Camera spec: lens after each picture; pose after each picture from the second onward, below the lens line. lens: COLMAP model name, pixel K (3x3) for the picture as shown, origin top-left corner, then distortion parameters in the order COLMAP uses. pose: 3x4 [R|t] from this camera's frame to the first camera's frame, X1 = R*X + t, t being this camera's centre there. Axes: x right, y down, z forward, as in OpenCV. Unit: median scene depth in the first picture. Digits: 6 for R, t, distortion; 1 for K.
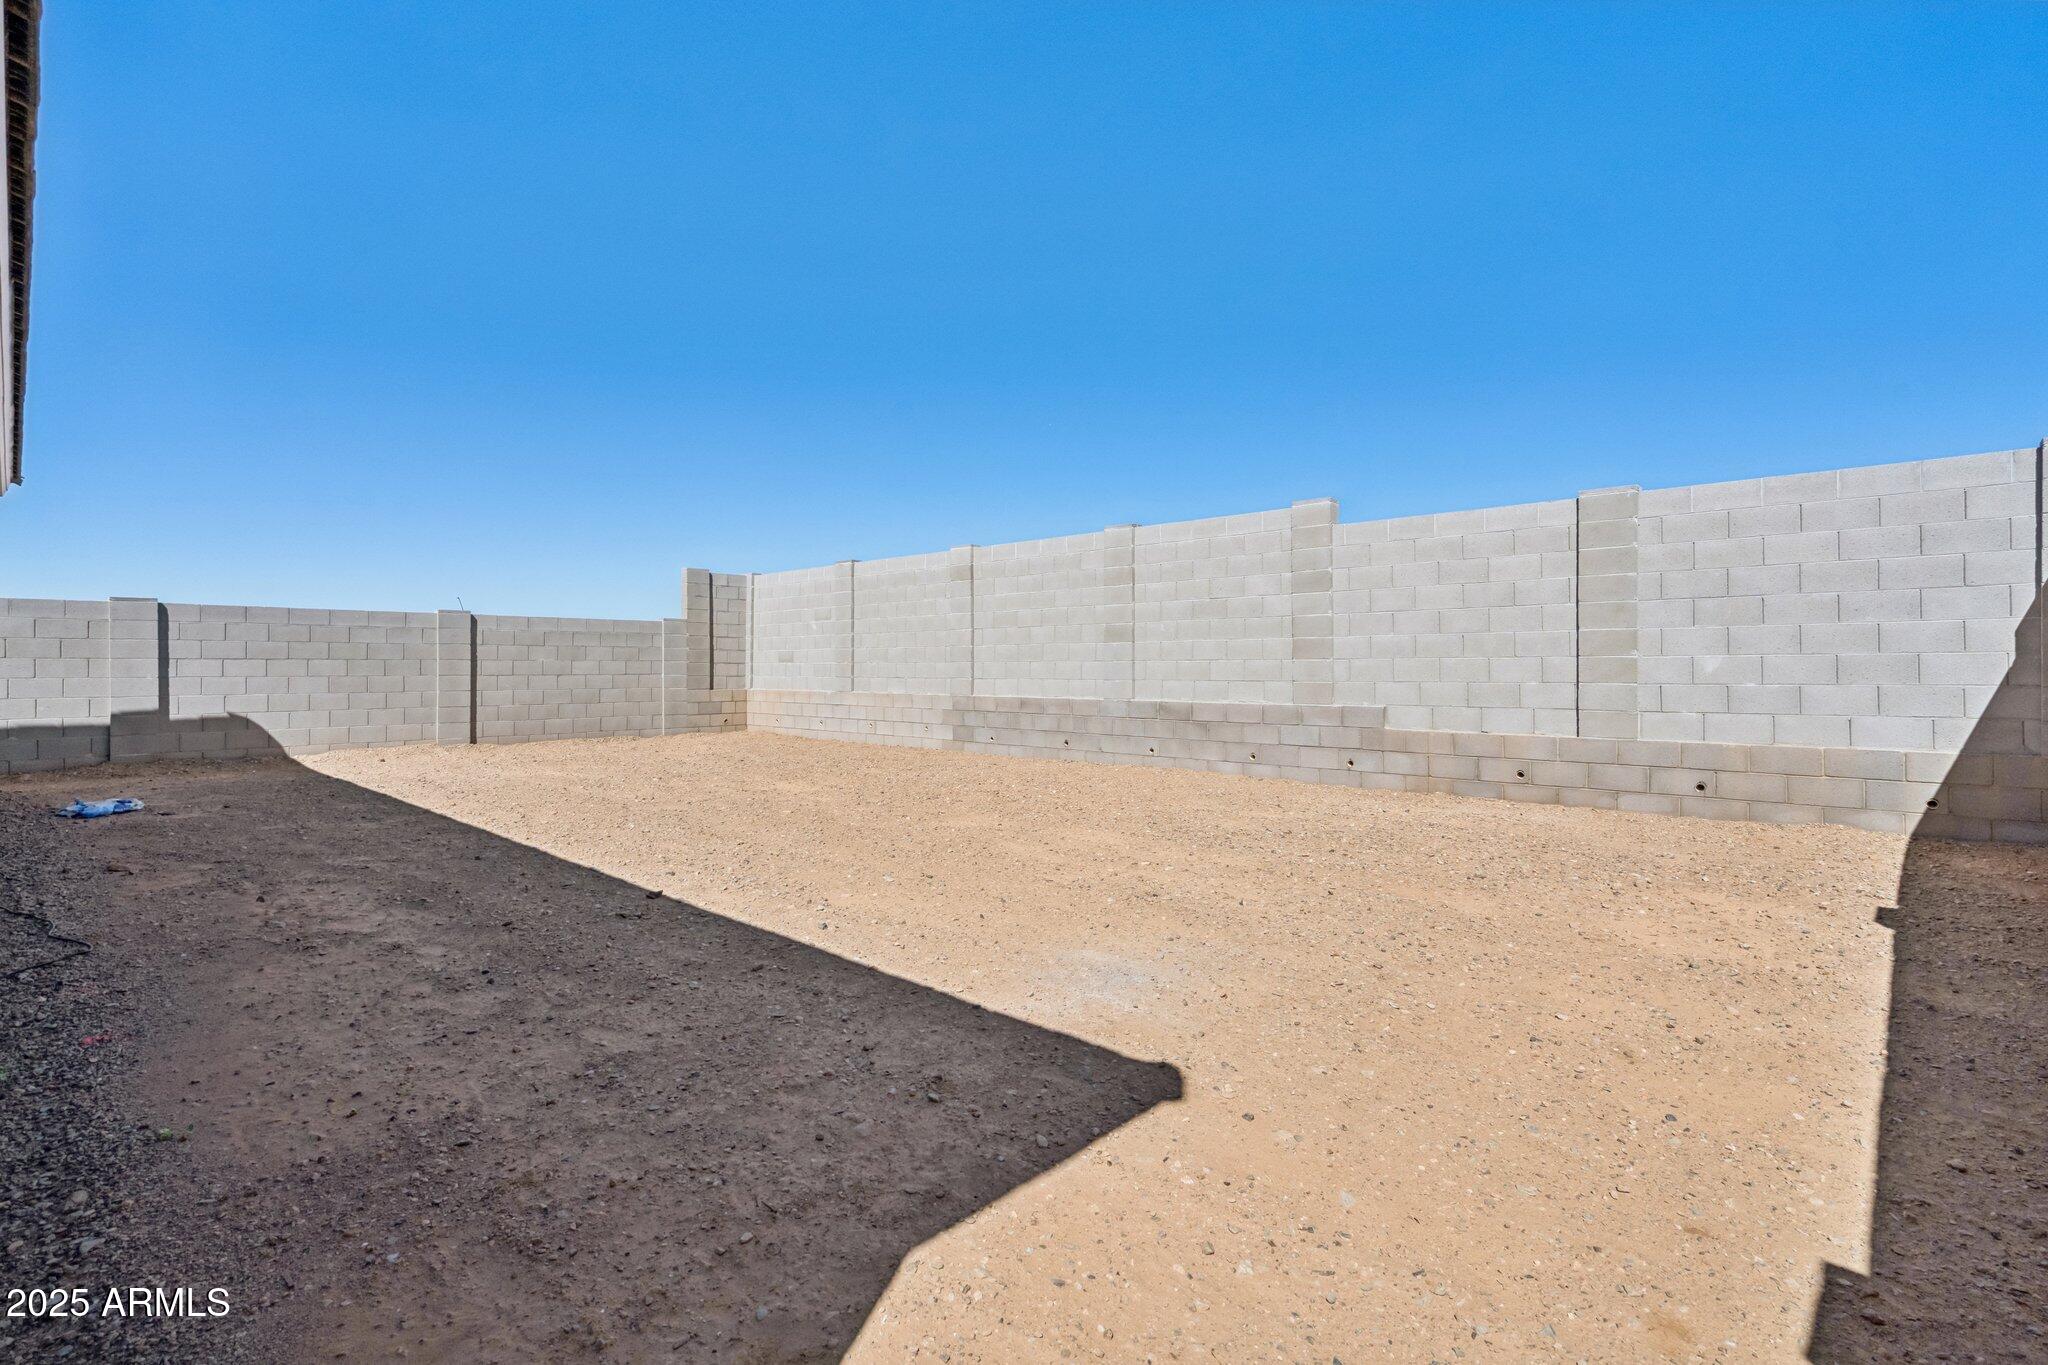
lens RADIAL K [[938.2, 0, 1023.7], [0, 938.2, 676.3], [0, 0, 1]] dist [0.003419, 0.000215]
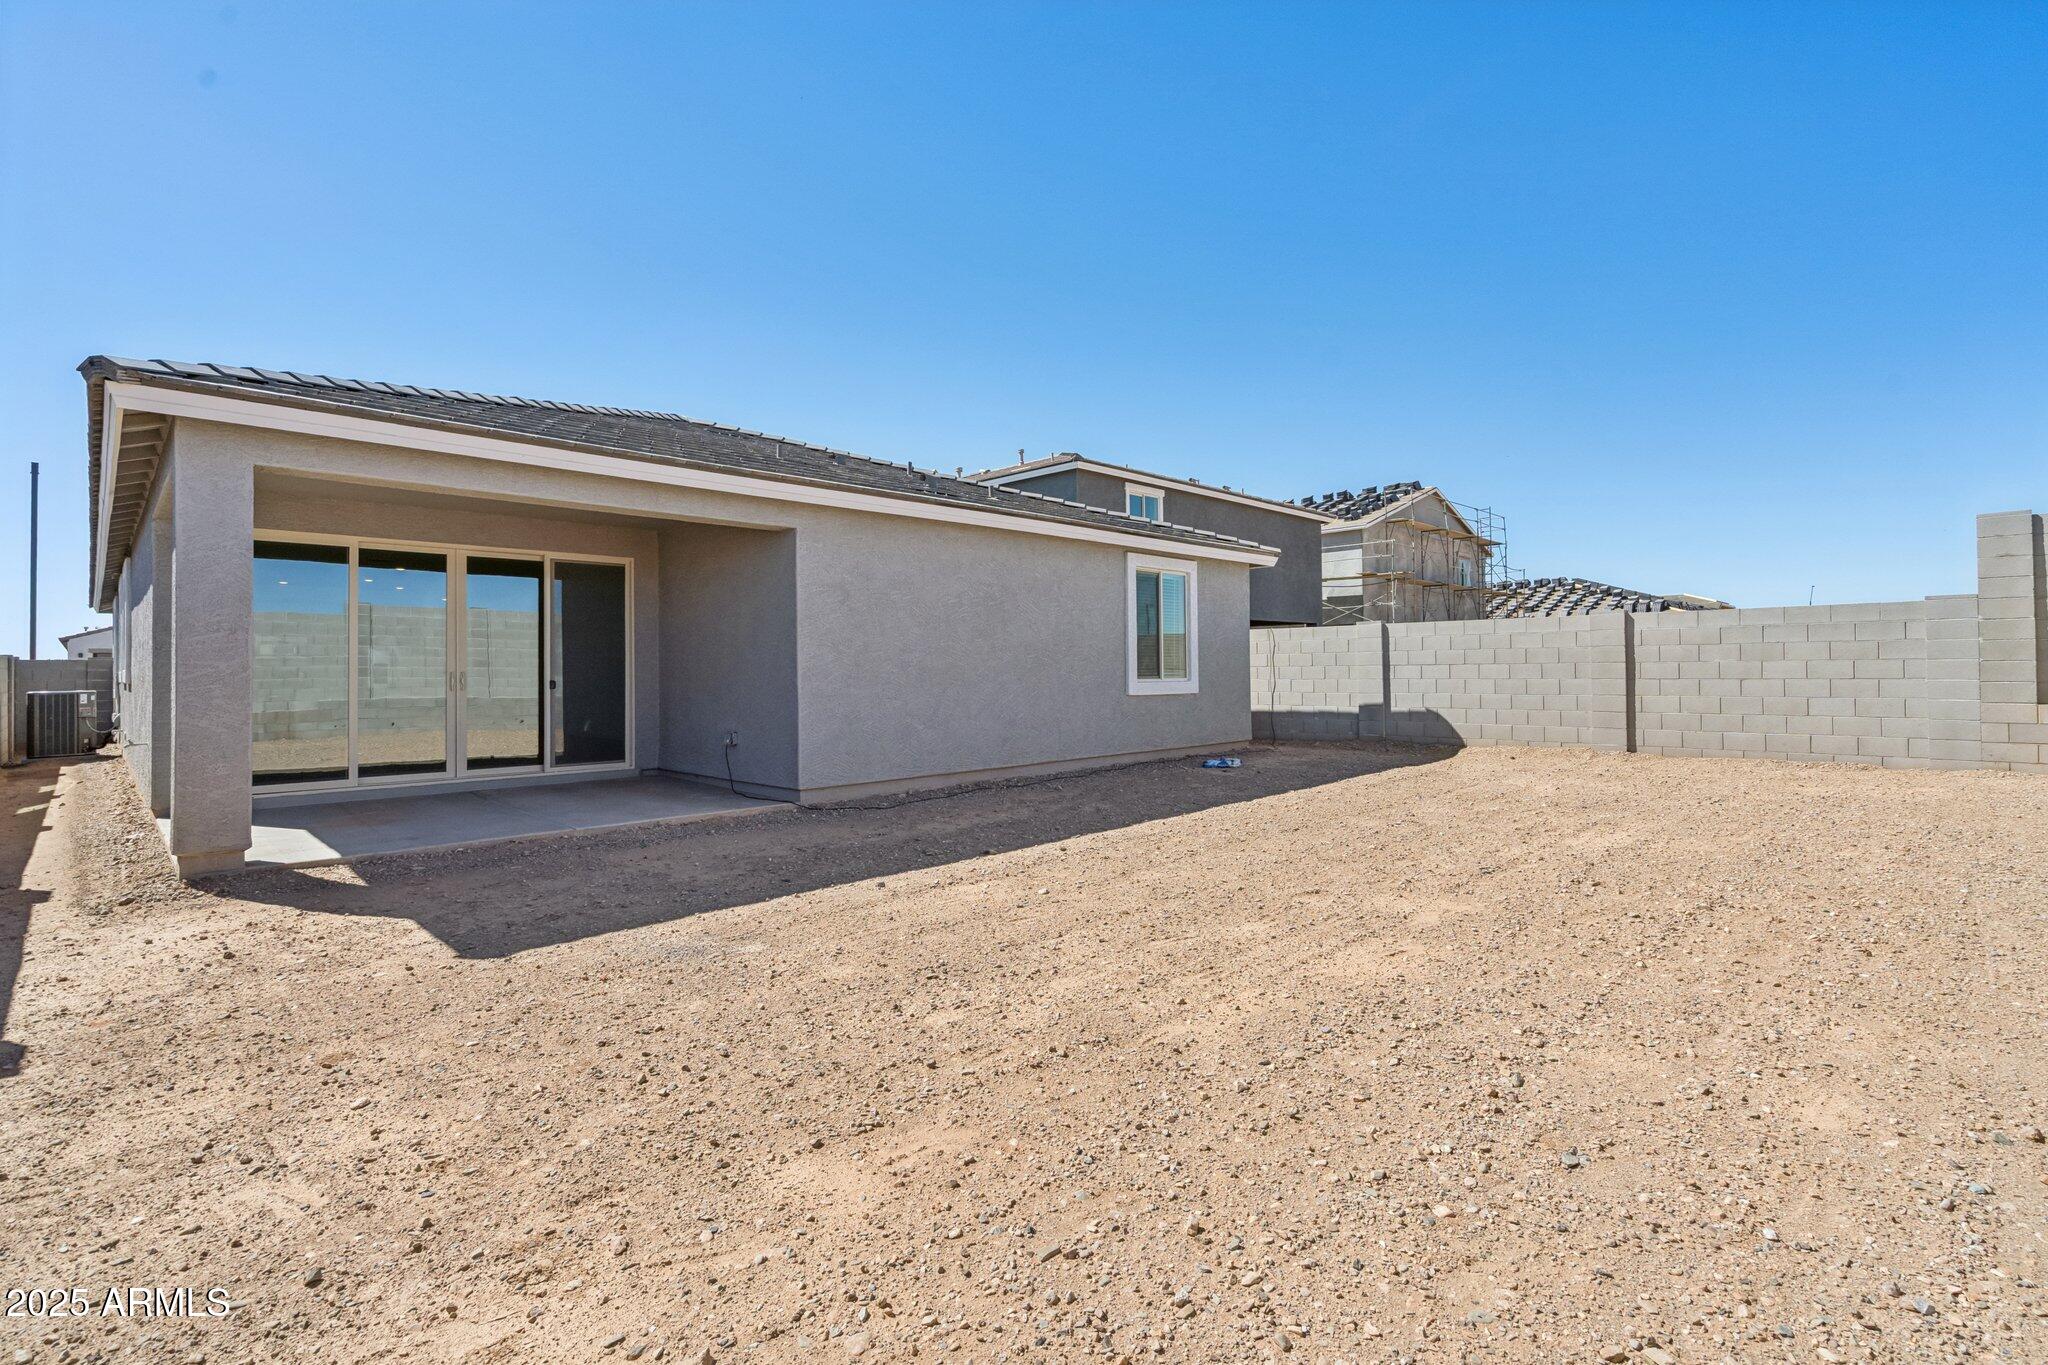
lens RADIAL K [[938.2, 0, 1028.3], [0, 938.2, 669.9], [0, 0, 1]] dist [0.003419, 0.000215]
pose [[-0.035128, -0.007039, -0.999358, 0.365957], [-0.003808, 0.999969, -0.006909, -0.001289], [0.999376, 0.003563, -0.035154, 0.435776]]
